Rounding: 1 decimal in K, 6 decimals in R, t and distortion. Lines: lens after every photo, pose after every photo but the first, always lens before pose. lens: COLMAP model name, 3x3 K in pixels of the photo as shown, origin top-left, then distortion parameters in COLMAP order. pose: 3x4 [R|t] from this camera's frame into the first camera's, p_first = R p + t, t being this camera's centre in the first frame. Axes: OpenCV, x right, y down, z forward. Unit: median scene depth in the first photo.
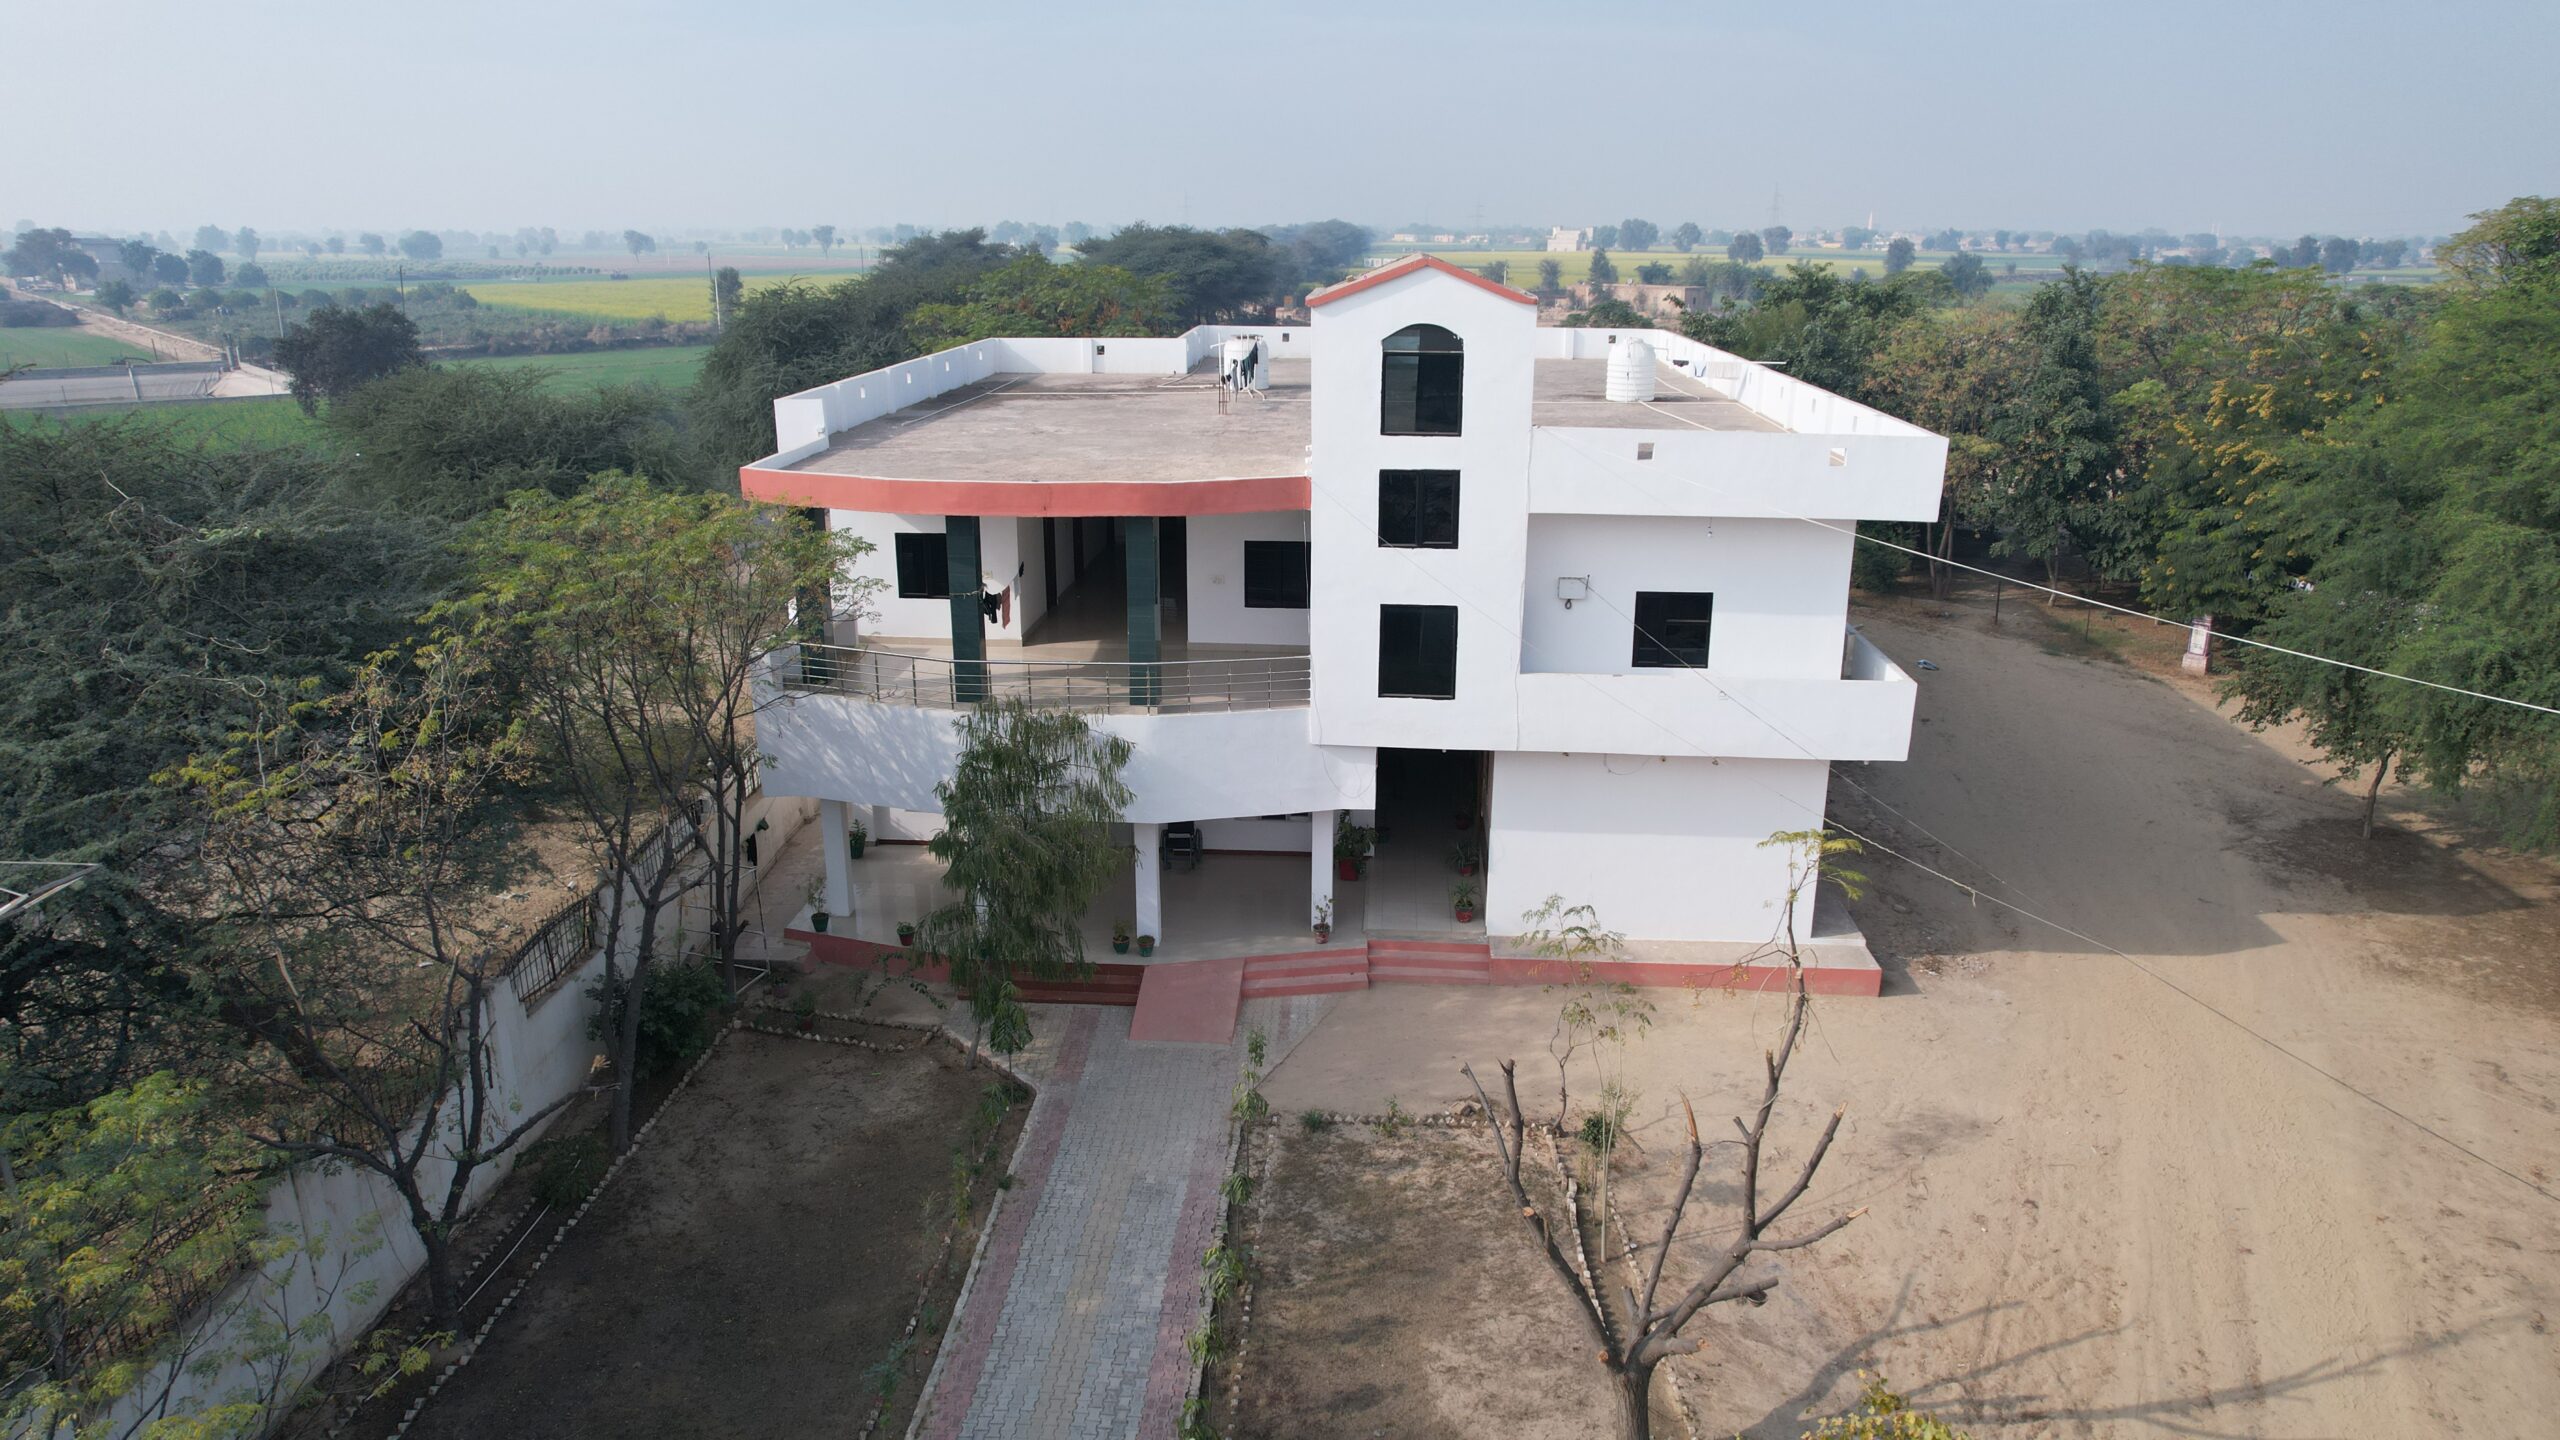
lens RADIAL K [[1639.8, 0, 1294.8], [0, 1639.8, 733.9], [0, 0, 1]] dist [-0.080541, 0.072023]
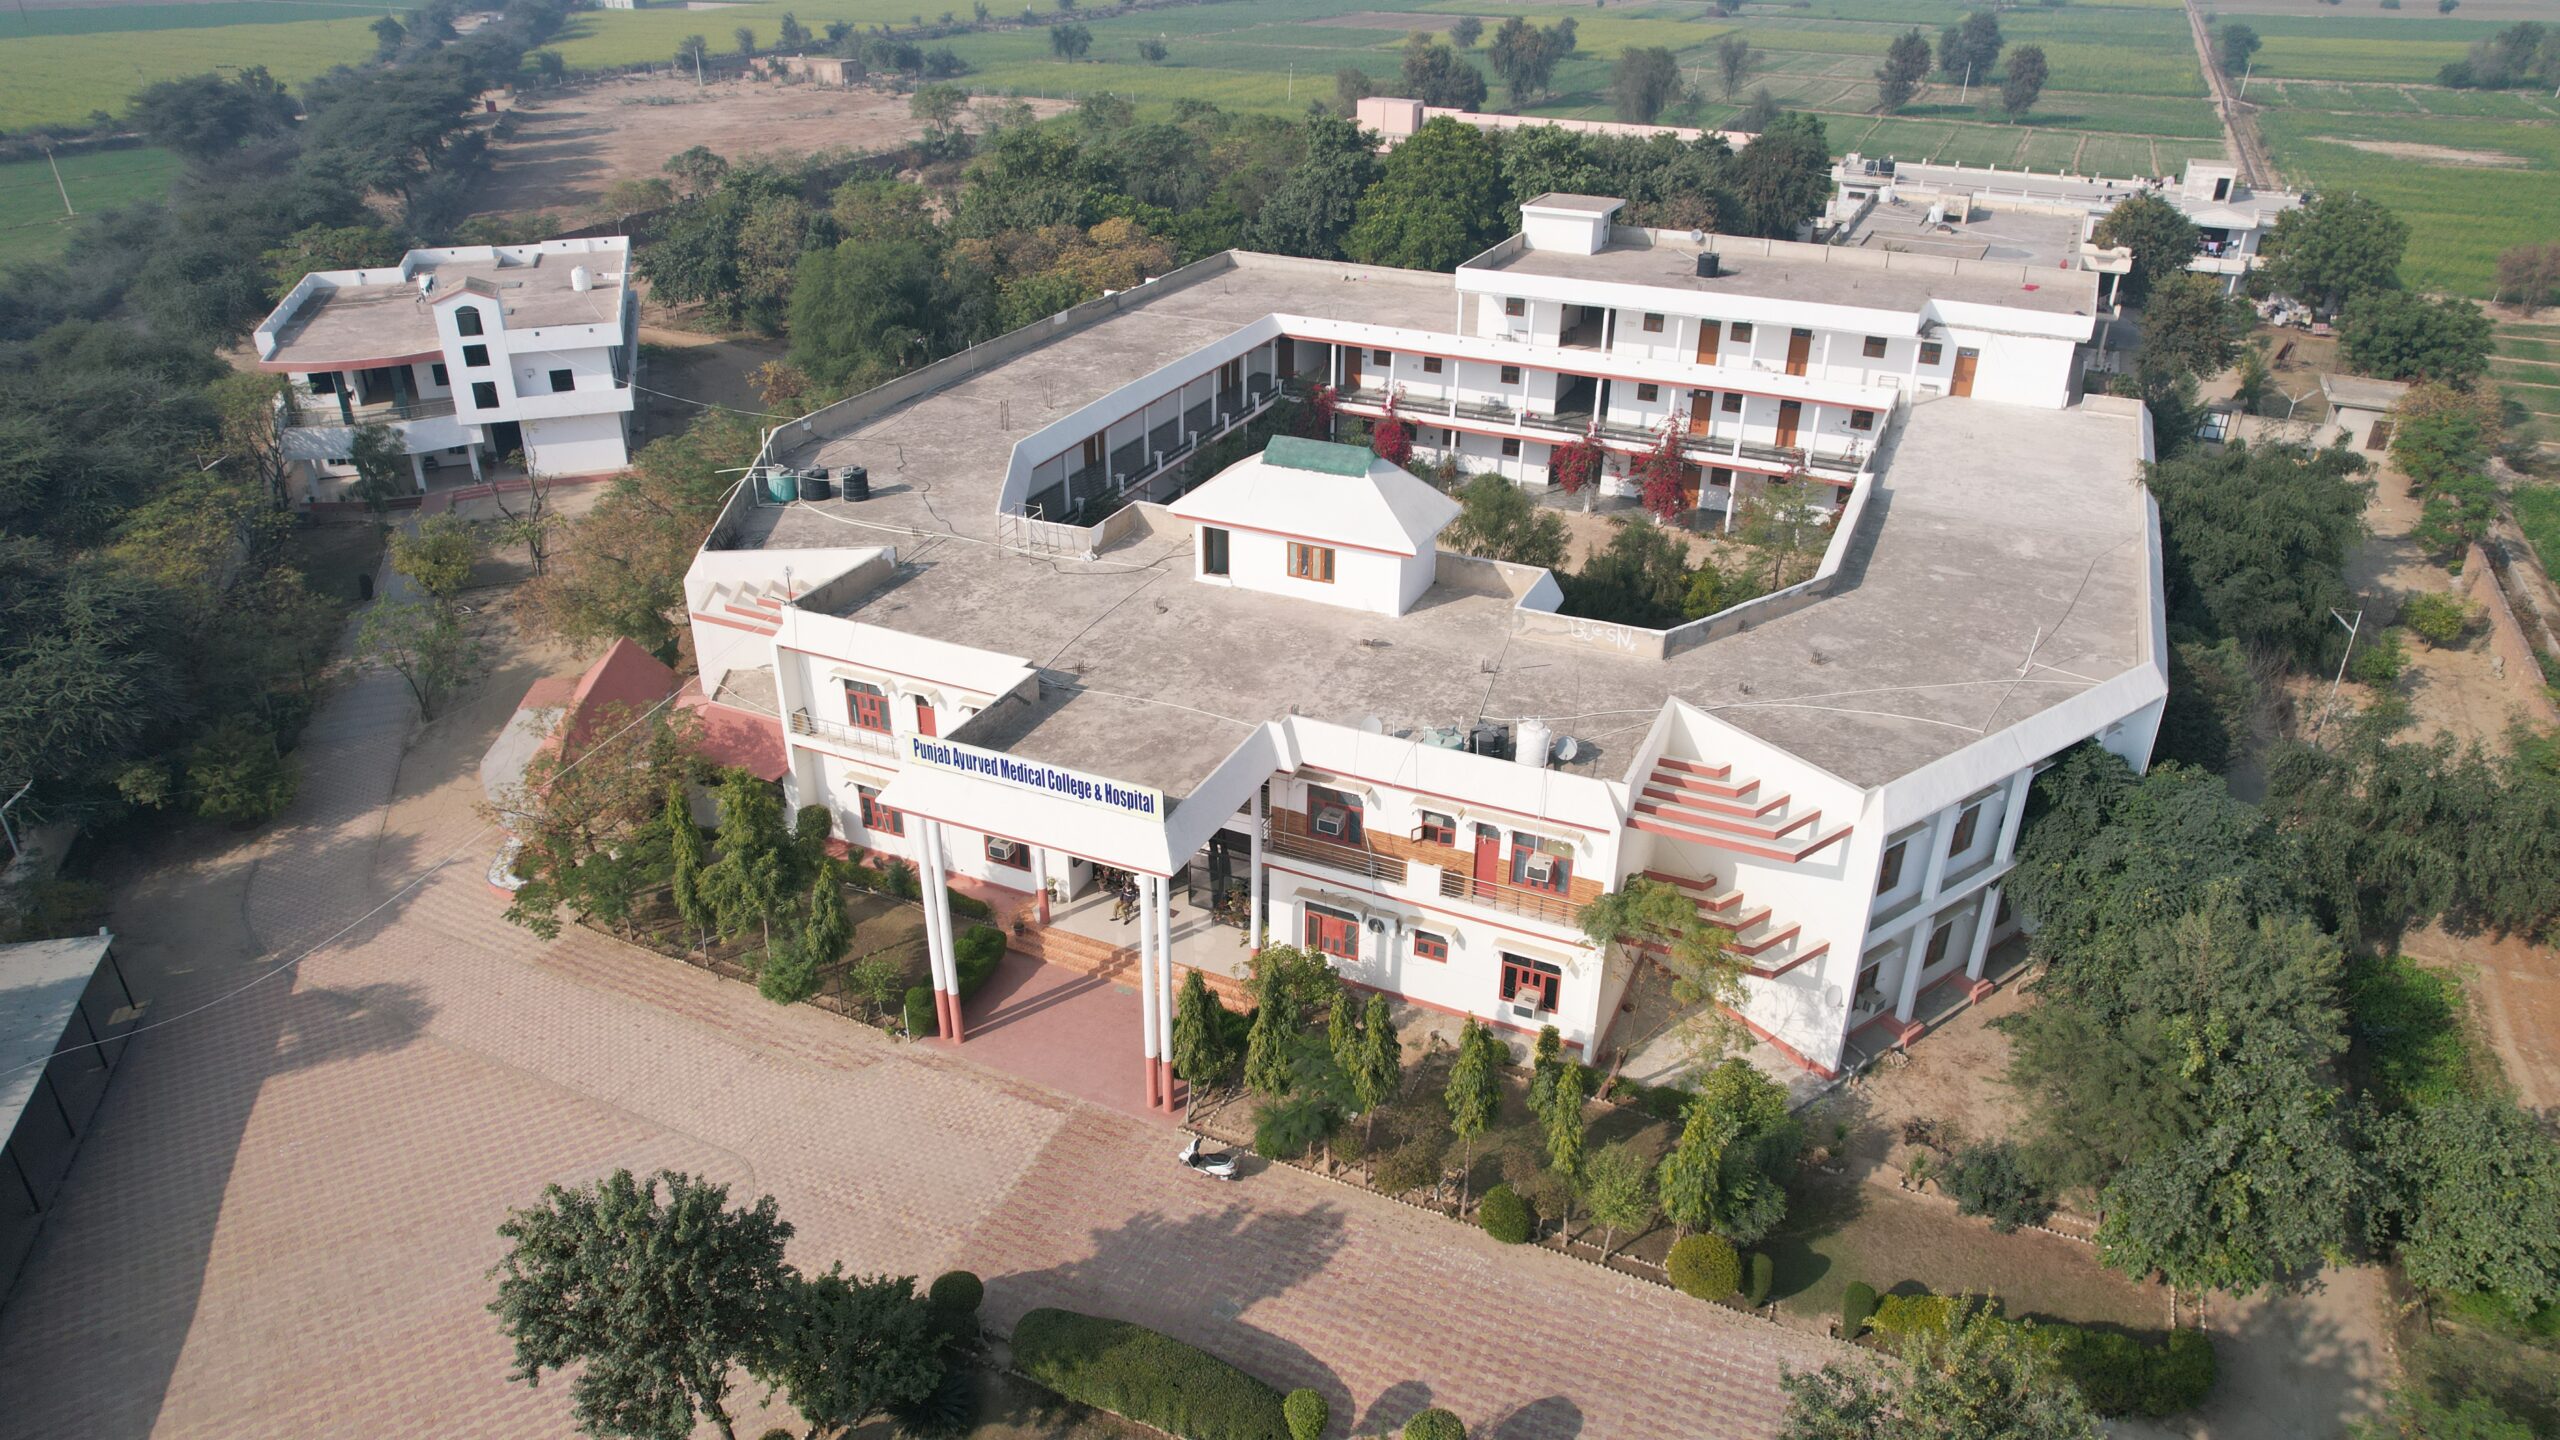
lens RADIAL K [[1639.8, 0, 1285.3], [0, 1639.8, 726.4], [0, 0, 1]] dist [-0.080541, 0.072023]
pose [[0.924822, -0.173305, 0.338628, 0.358734], [0.110143, 0.974055, 0.197698, 0.145123], [-0.364105, -0.145538, 0.919916, -2.863045]]
